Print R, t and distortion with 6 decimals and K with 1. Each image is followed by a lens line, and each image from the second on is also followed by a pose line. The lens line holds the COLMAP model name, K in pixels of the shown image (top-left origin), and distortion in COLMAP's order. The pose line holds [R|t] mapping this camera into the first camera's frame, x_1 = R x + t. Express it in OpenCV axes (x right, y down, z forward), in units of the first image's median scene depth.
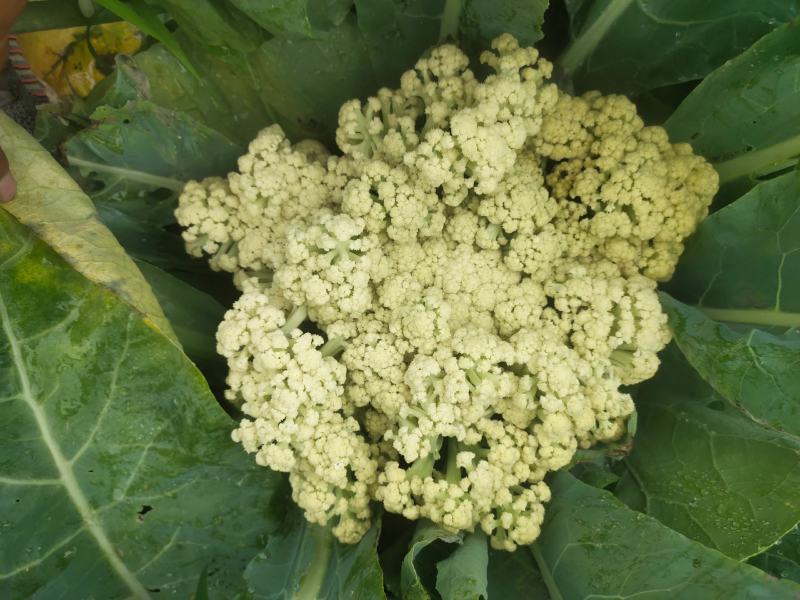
lens RADIAL K [[607.2, 0, 400.0], [0, 607.2, 300.0], [0, 0, 1]] dist [-0.003909, 0.004988]
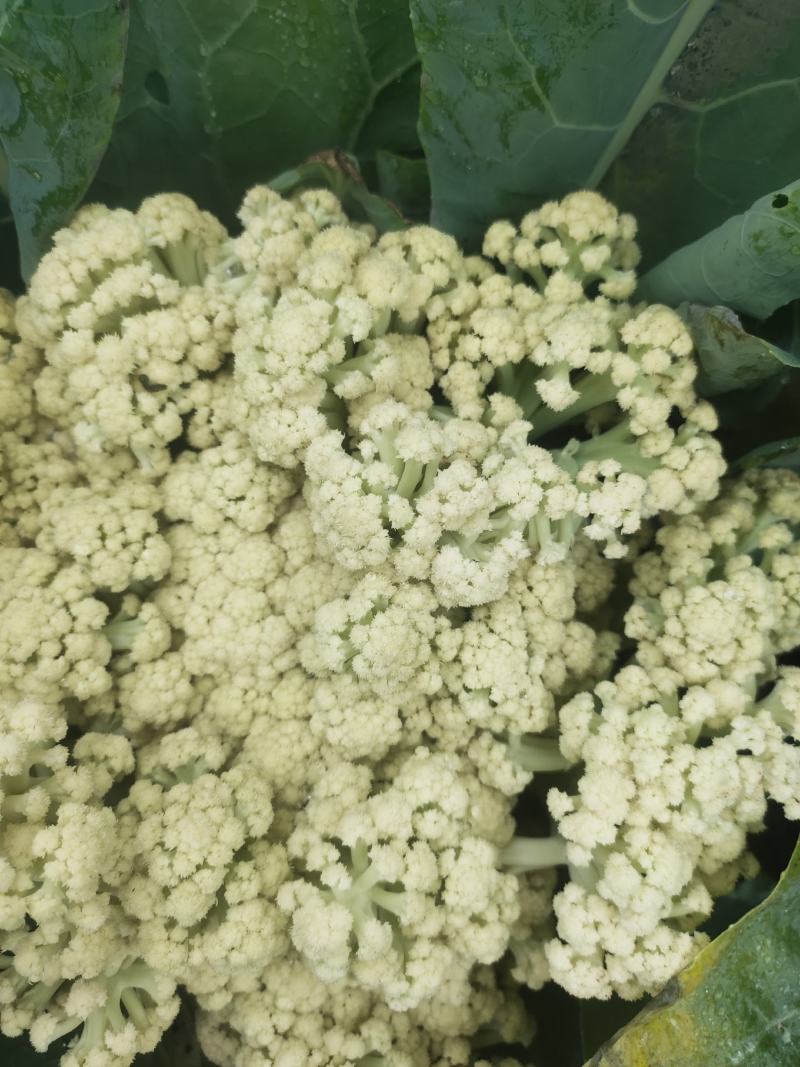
lens RADIAL K [[809.9, 0, 406.5], [0, 809.9, 523.5], [0, 0, 1]] dist [-0.003909, 0.004988]
pose [[-0.609701, -0.791881, 0.034476, 0.072768], [0.784857, -0.597073, 0.165840, 0.002573], [-0.110741, 0.128171, 0.985550, 0.381666]]
